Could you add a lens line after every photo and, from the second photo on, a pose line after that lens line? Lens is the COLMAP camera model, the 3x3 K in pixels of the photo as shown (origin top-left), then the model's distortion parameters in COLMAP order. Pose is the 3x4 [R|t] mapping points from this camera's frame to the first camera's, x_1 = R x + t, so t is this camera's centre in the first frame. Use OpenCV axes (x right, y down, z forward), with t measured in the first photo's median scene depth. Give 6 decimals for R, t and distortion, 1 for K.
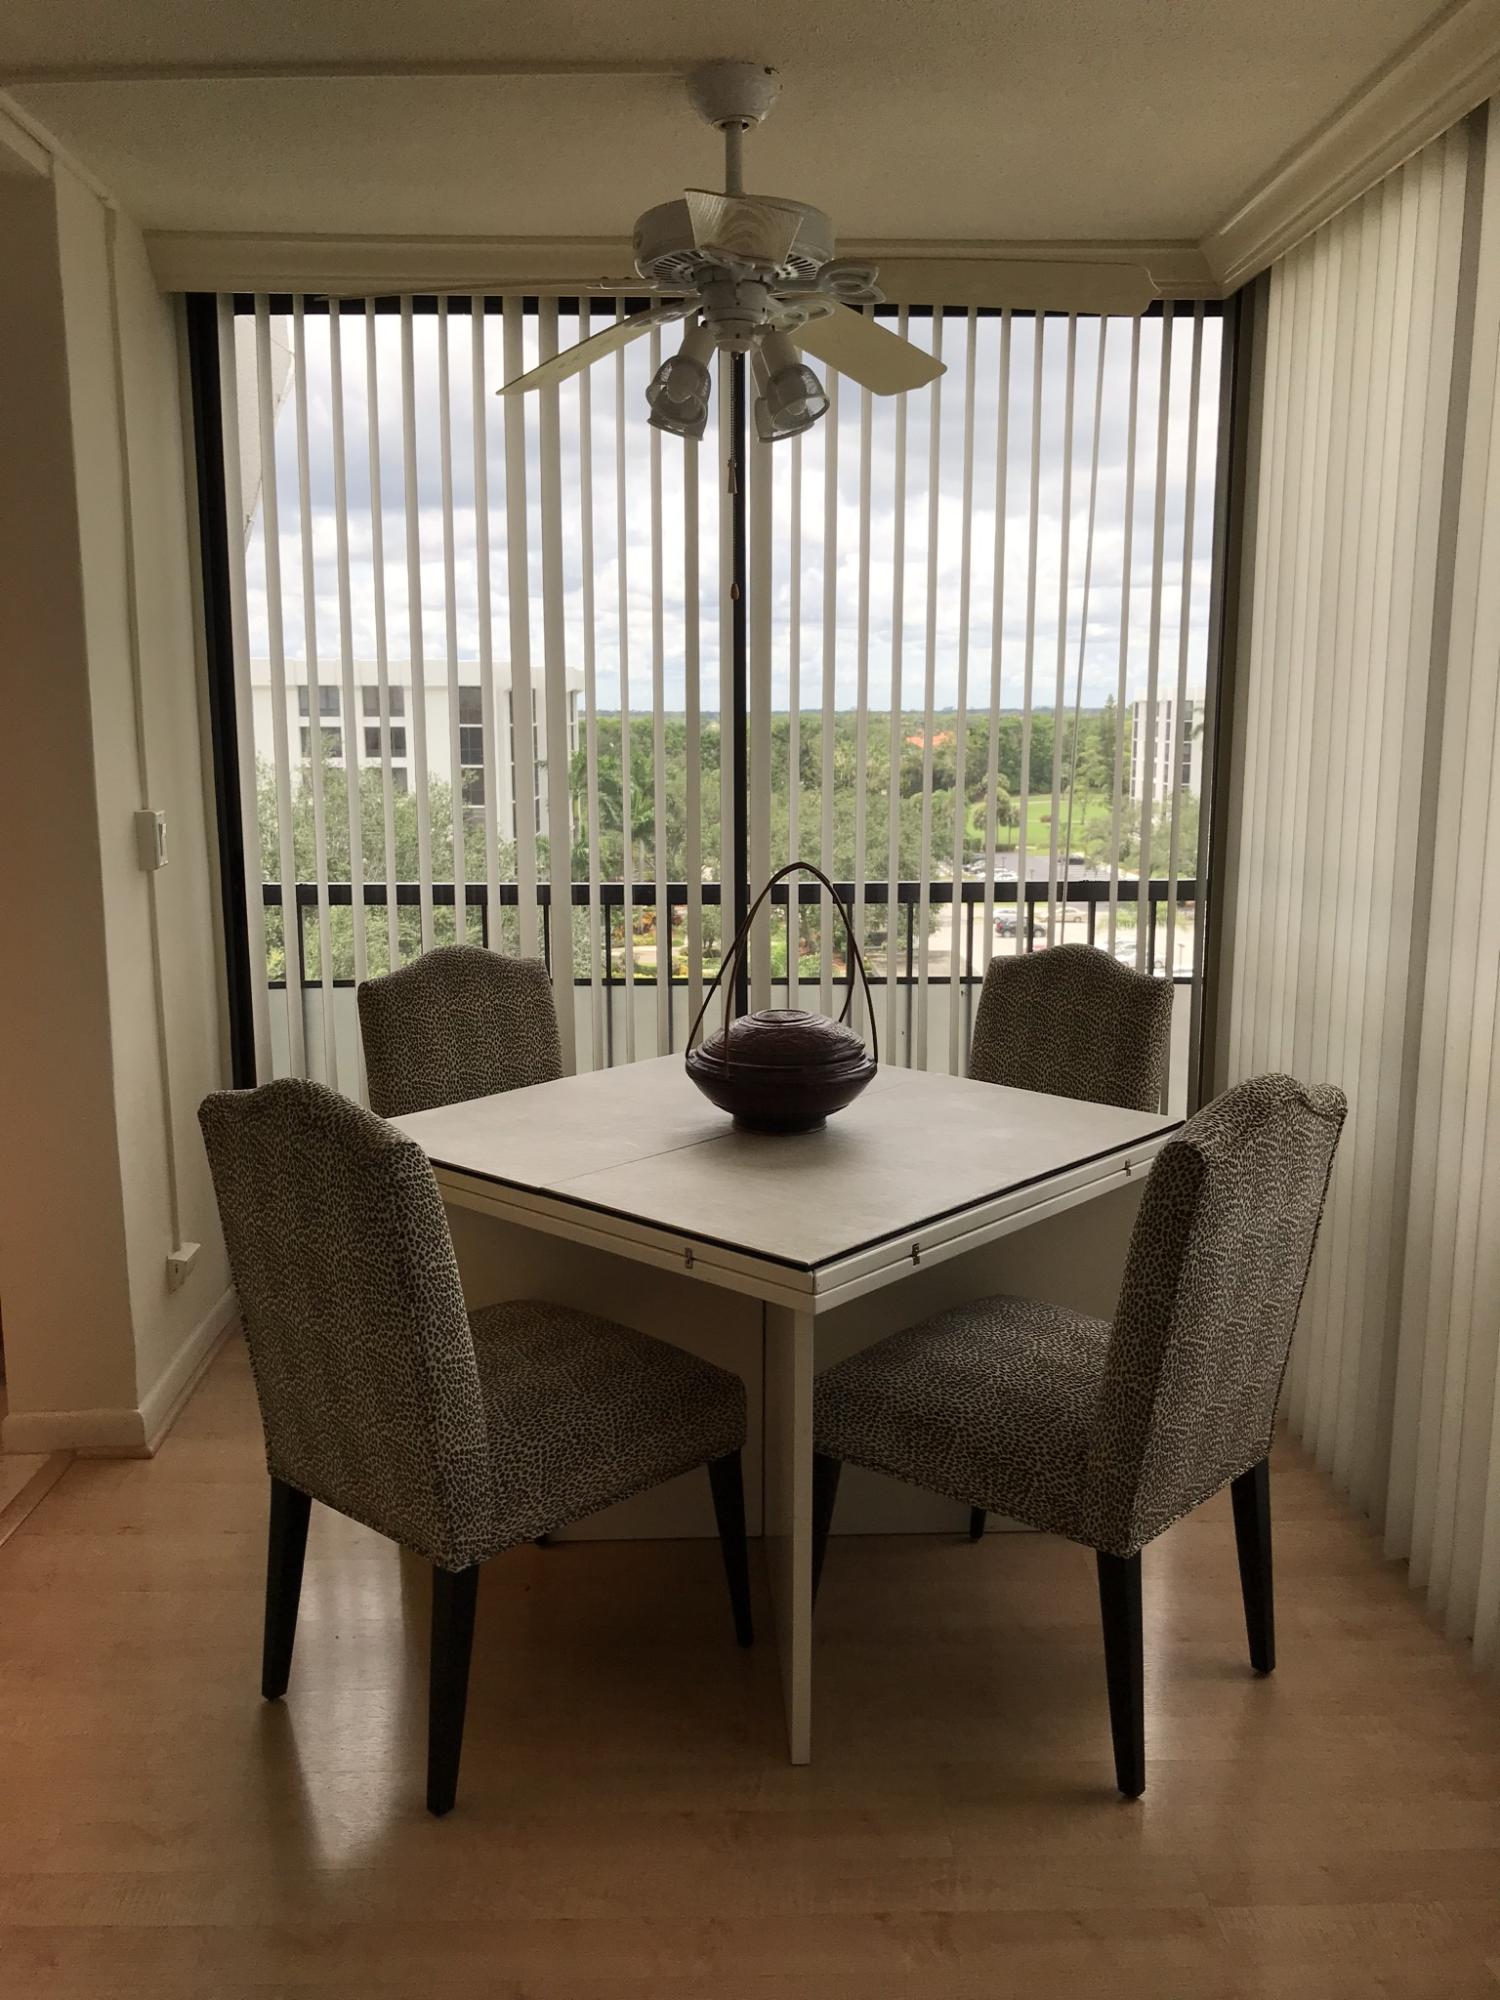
lens RADIAL K [[1642.6, 0, 756.8], [0, 1642.6, 1000.5], [0, 0, 1]] dist [0.010742, -0.036973]
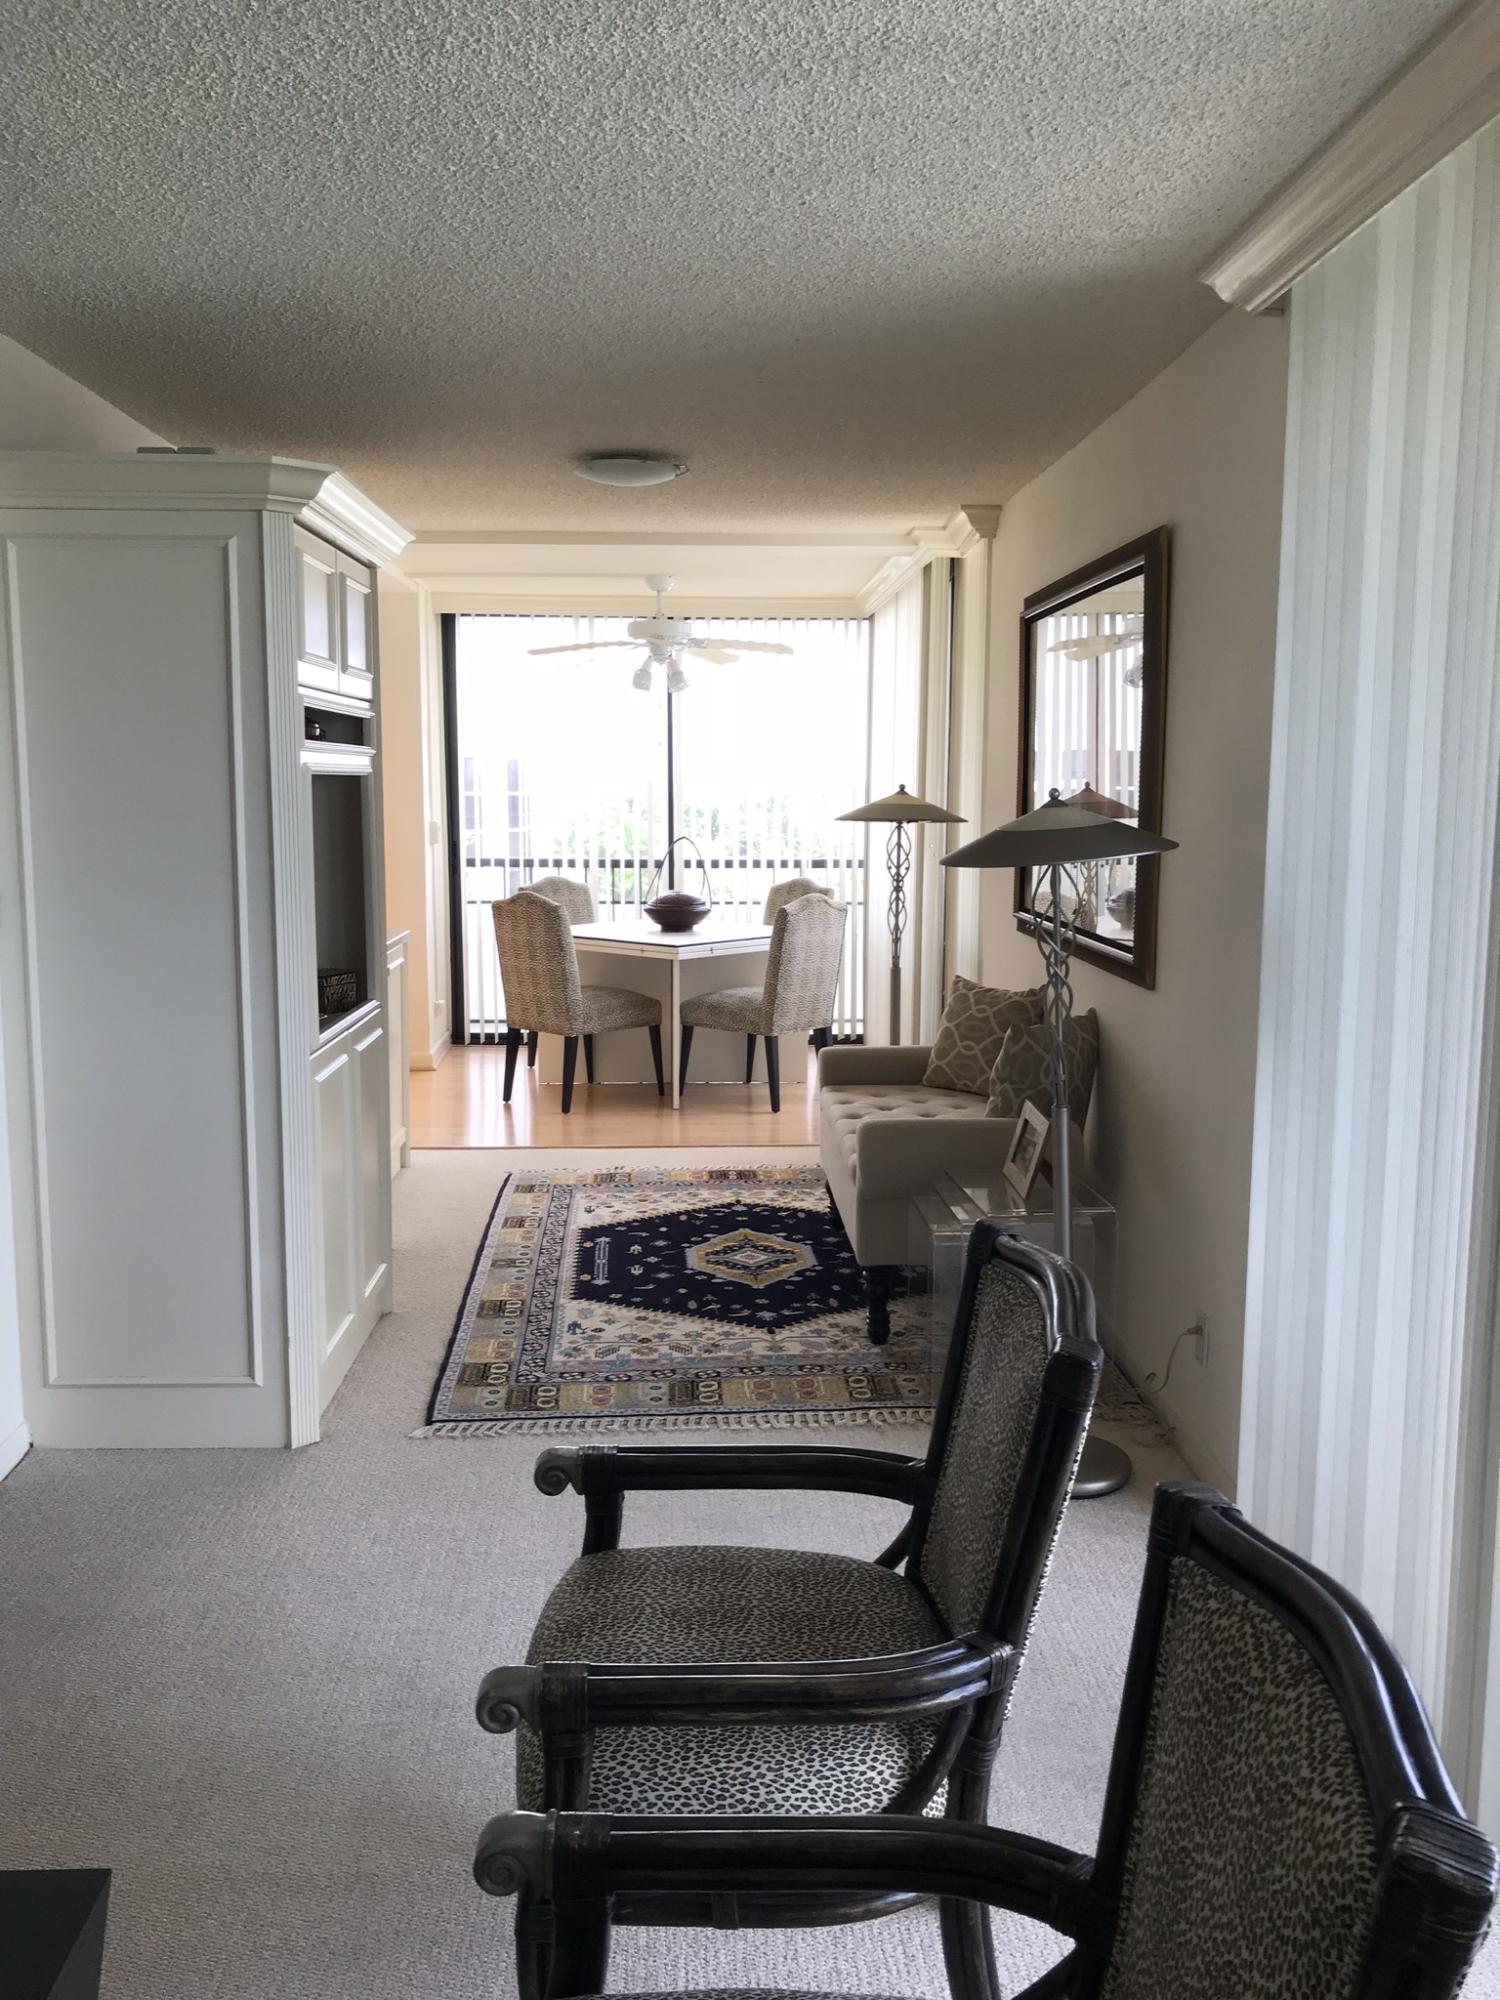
lens RADIAL K [[1642.6, 0, 744.7], [0, 1642.6, 1000.0], [0, 0, 1]] dist [0.010742, -0.036973]
pose [[0.999999, 0.001181, -0.001019, 0.128199], [-0.001226, 0.998989, -0.044932, 0.310150], [0.000965, 0.044933, 0.998990, -1.738547]]
